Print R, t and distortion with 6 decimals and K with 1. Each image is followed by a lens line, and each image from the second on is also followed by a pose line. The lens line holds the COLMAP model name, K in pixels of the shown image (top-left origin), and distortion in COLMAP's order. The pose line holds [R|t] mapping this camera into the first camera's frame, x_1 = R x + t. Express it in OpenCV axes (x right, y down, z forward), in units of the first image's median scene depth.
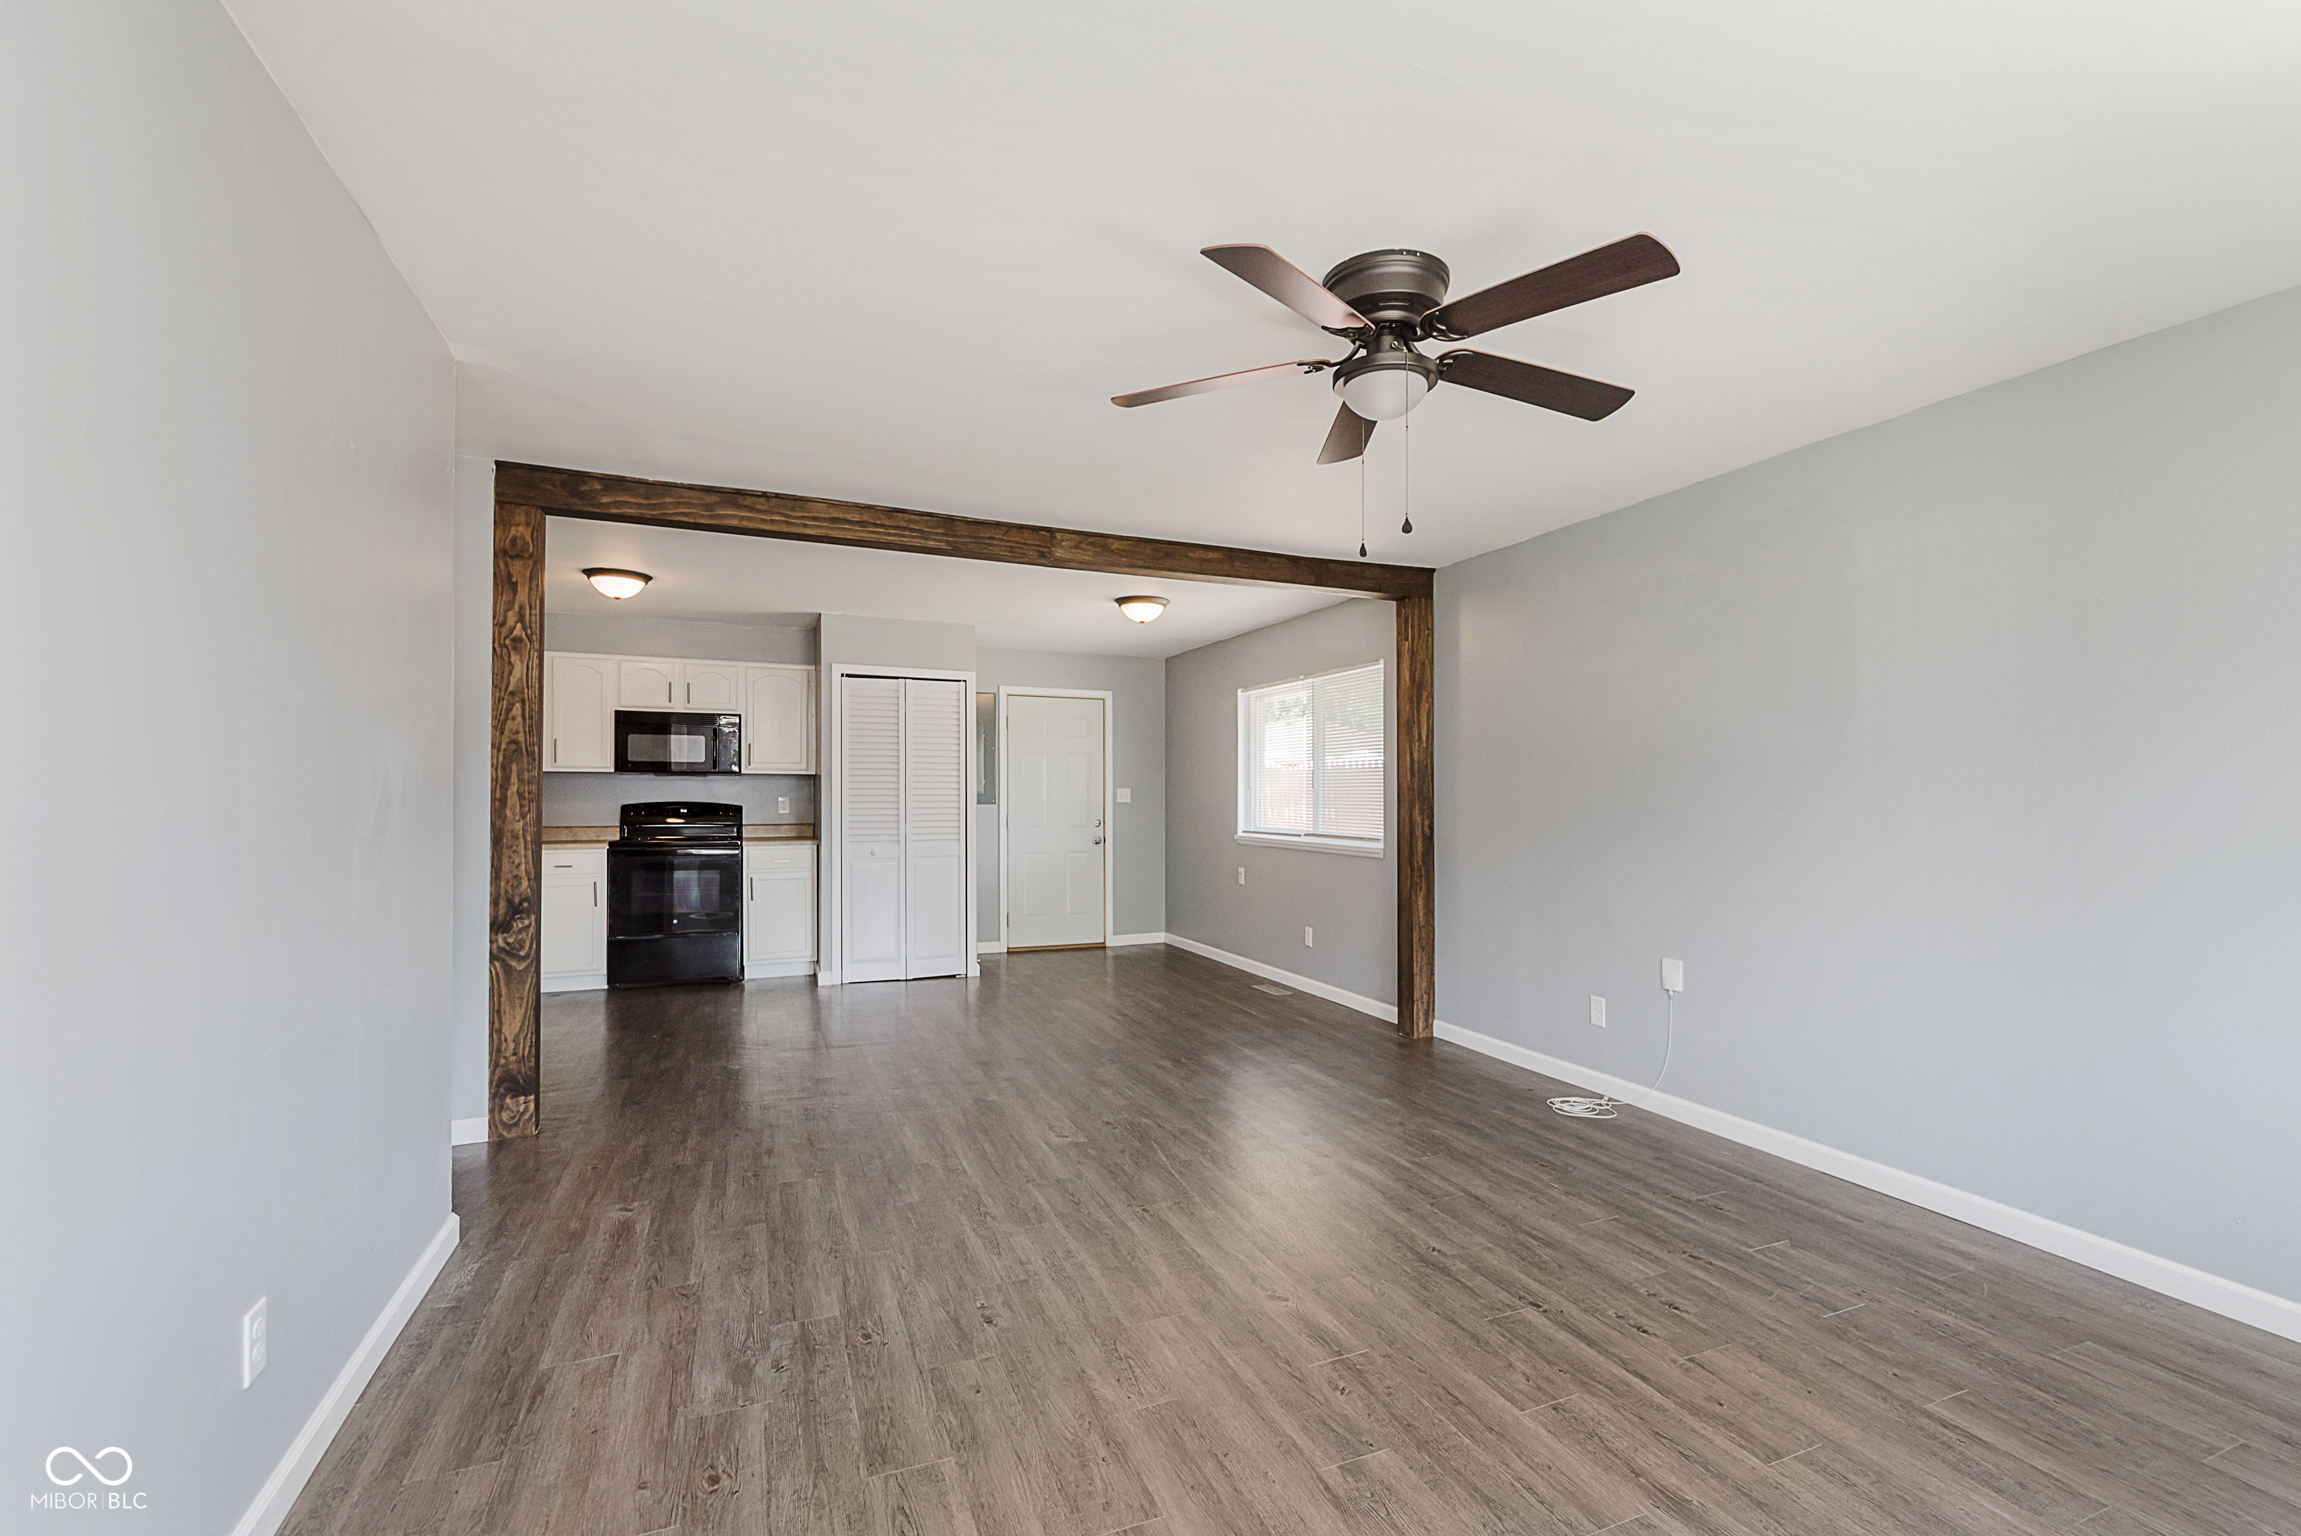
lens RADIAL K [[1000.7, 0, 1179.8], [0, 1000.7, 786.7], [0, 0, 1]] dist [0.001781, 0.000206]
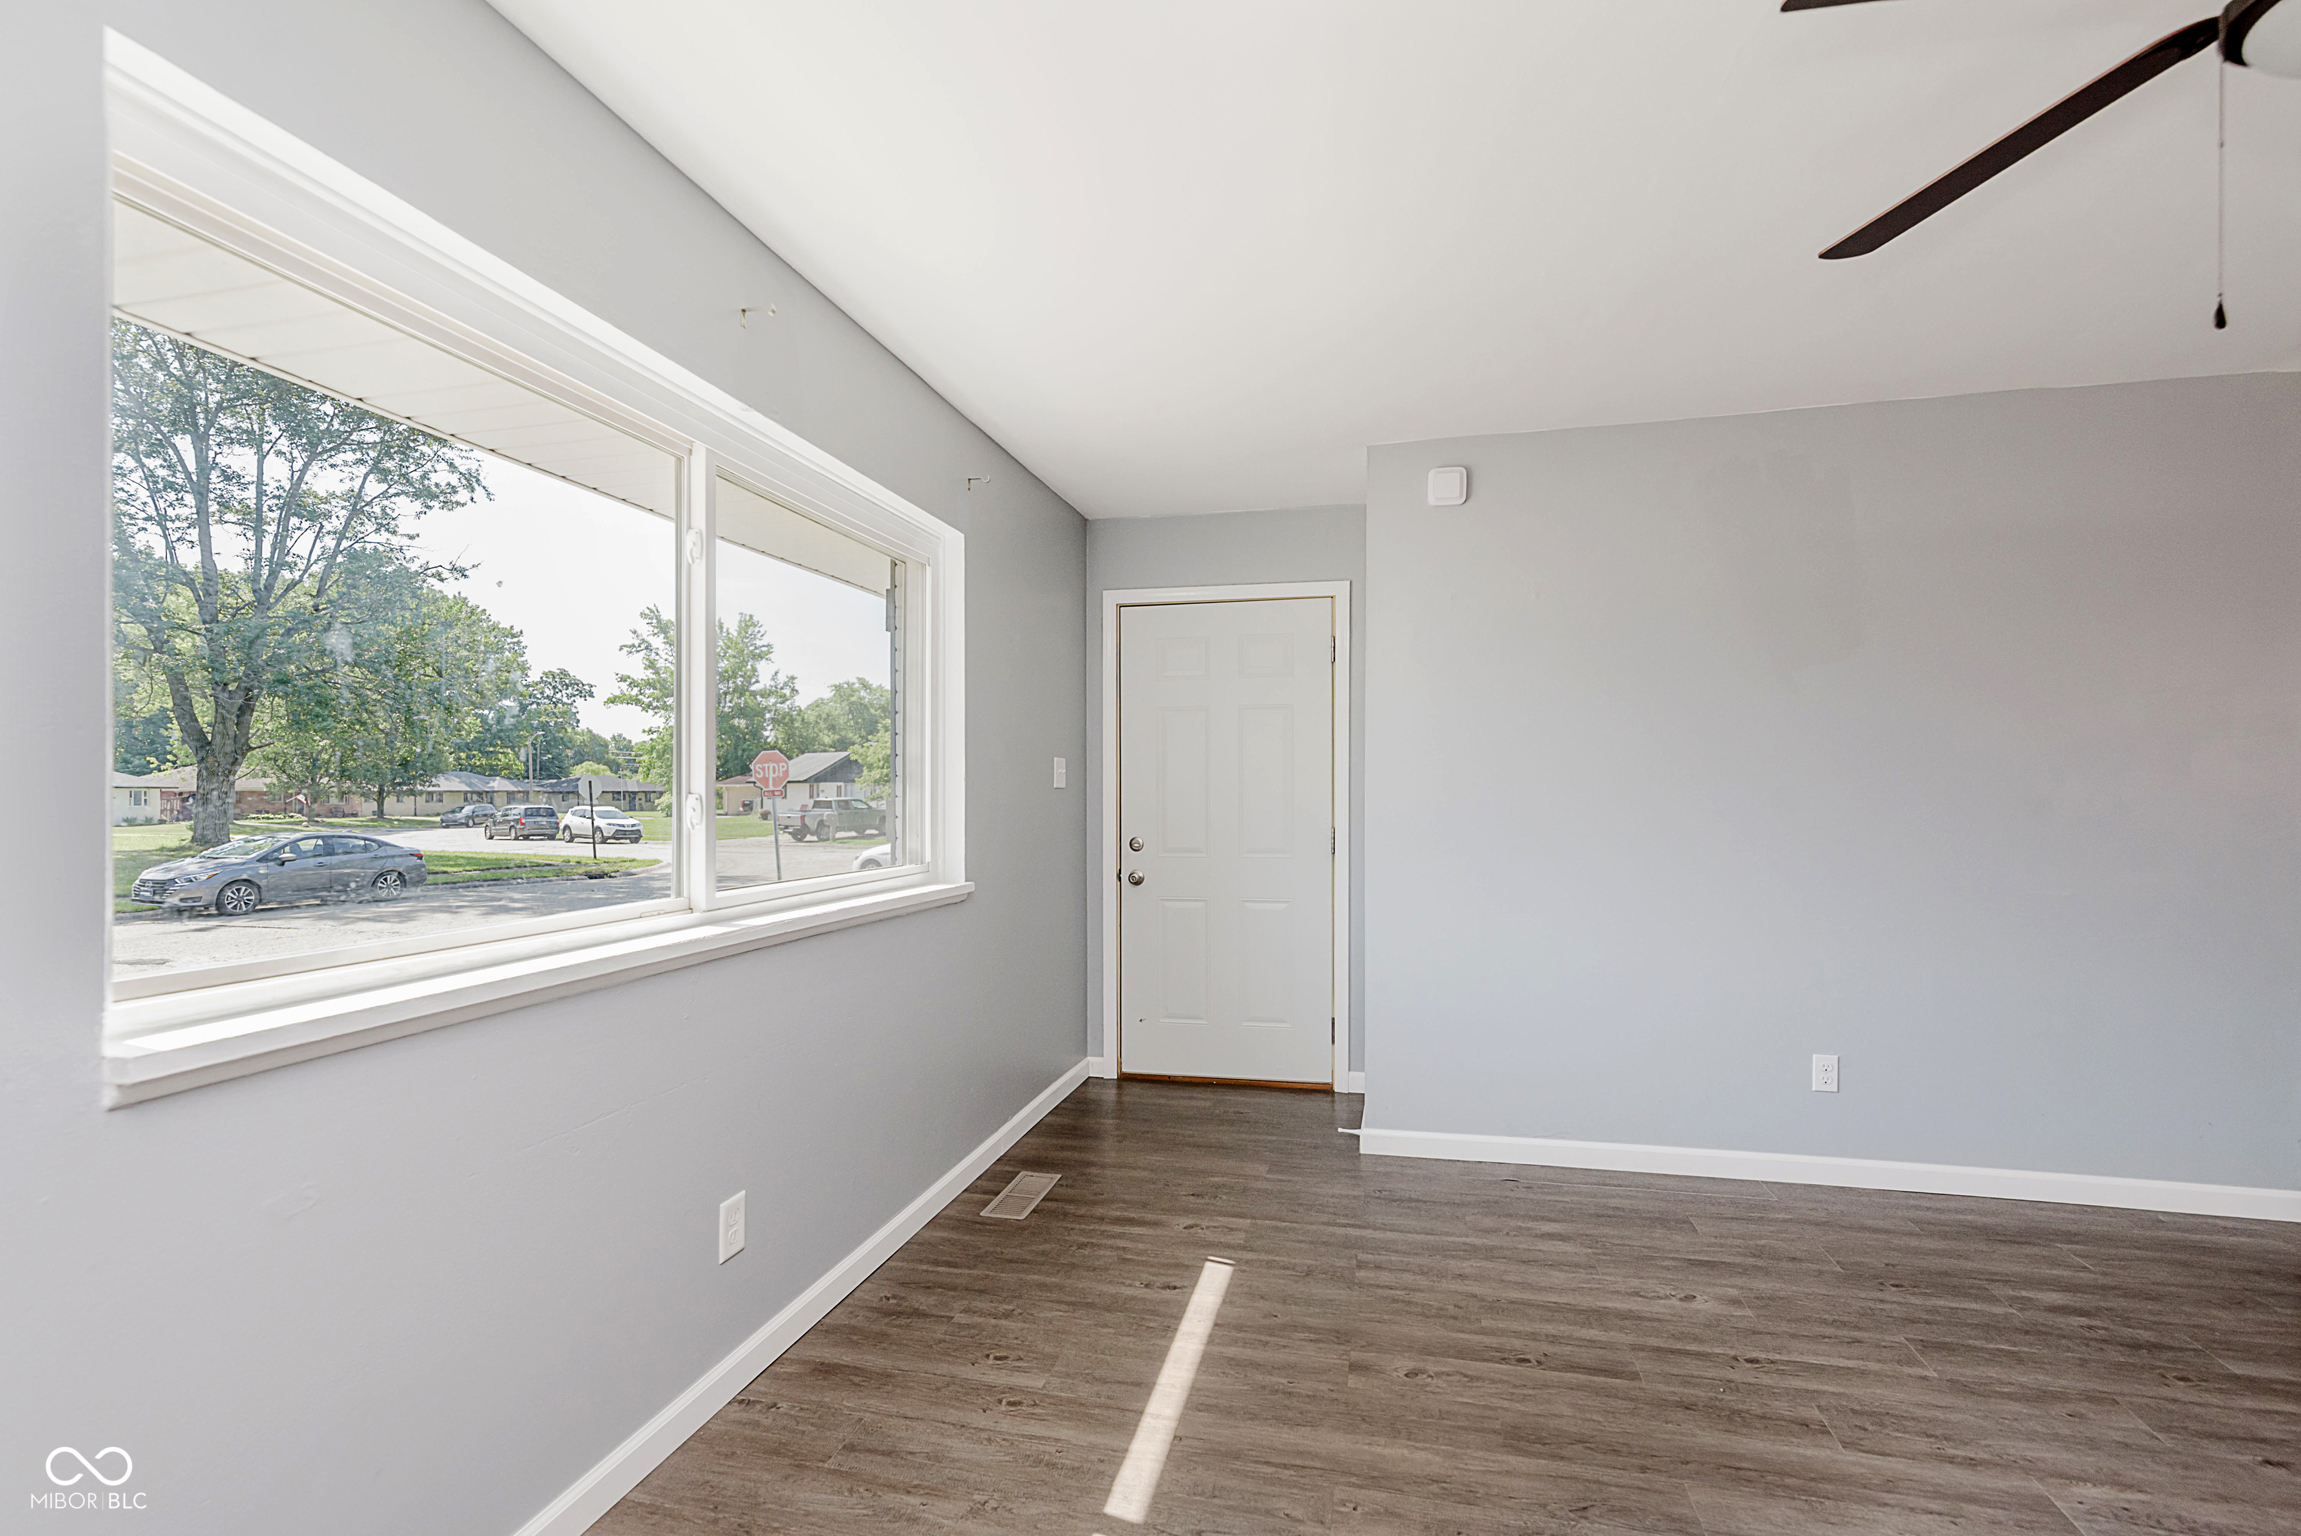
lens RADIAL K [[1000.7, 0, 1174.8], [0, 1000.7, 791.3], [0, 0, 1]] dist [0.001781, 0.000206]
pose [[-0.590192, -0.002452, -0.807259, 0.505077], [0.005077, 0.999964, -0.006749, 0.006349], [0.807247, -0.008082, -0.590158, 0.414718]]
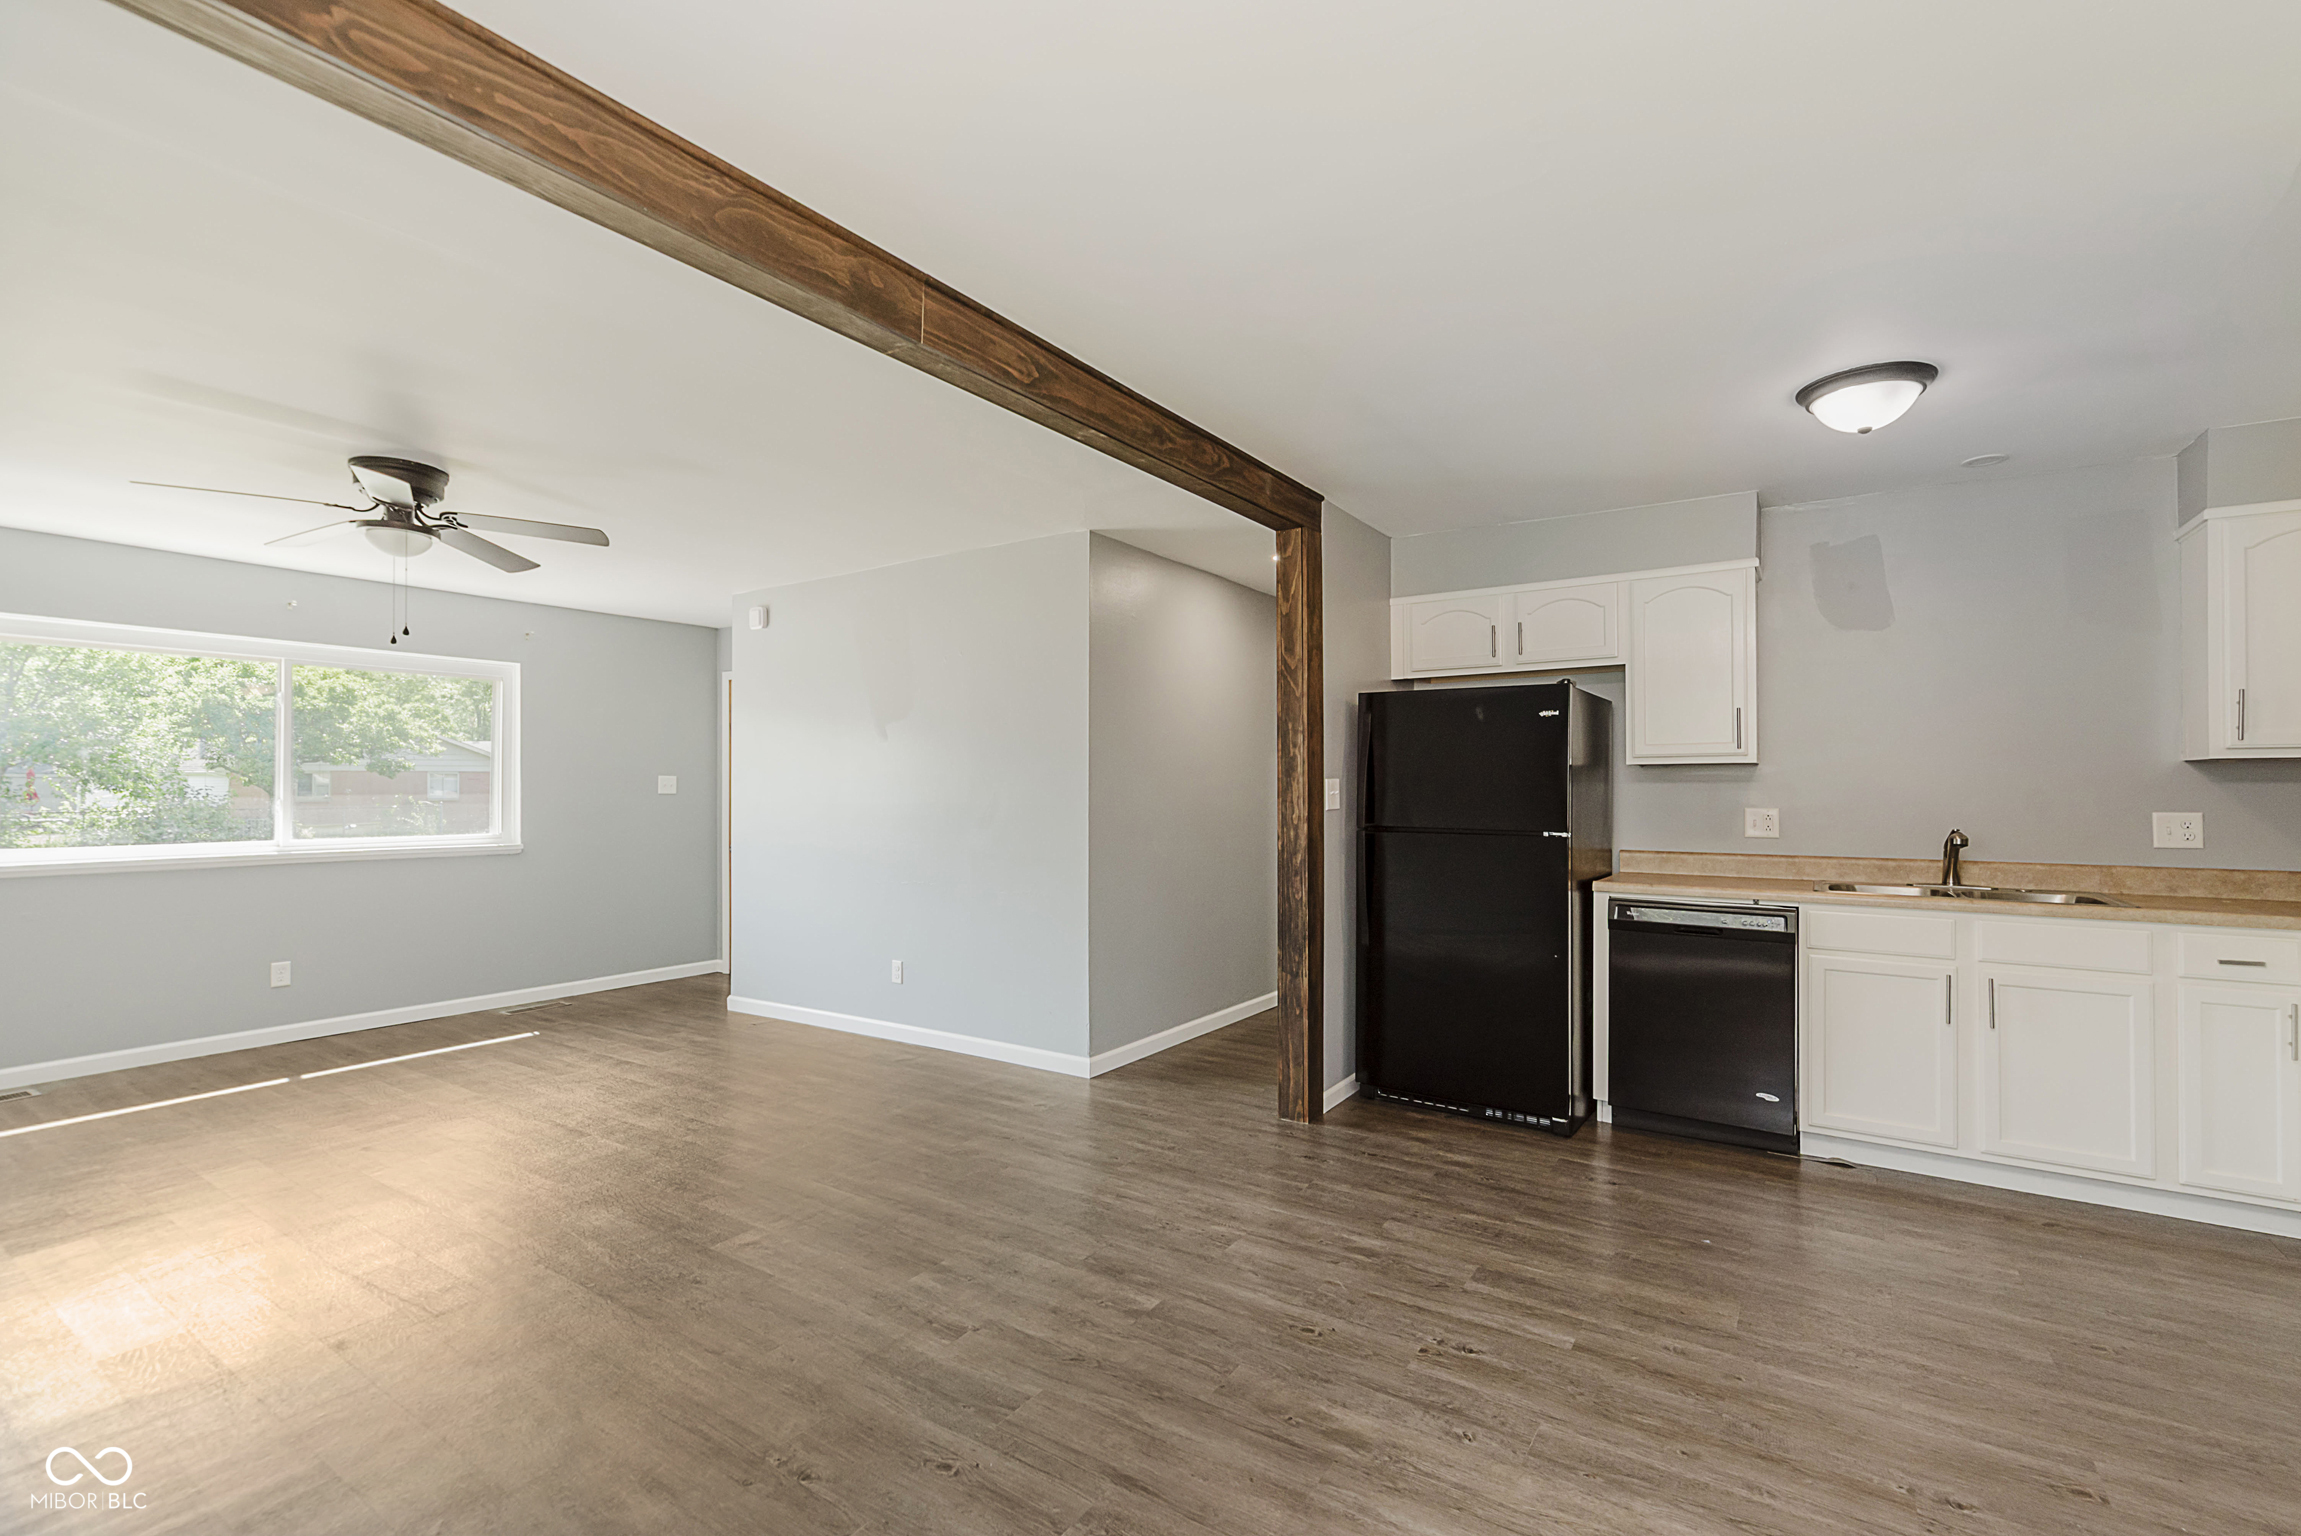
lens RADIAL K [[1000.7, 0, 1181.6], [0, 1000.7, 771.5], [0, 0, 1]] dist [0.001781, 0.000206]
pose [[-0.831482, -0.011334, -0.555436, 0.032339], [0.002814, 0.999693, -0.024613, 0.002474], [0.555545, -0.022029, -0.831195, 1.510732]]
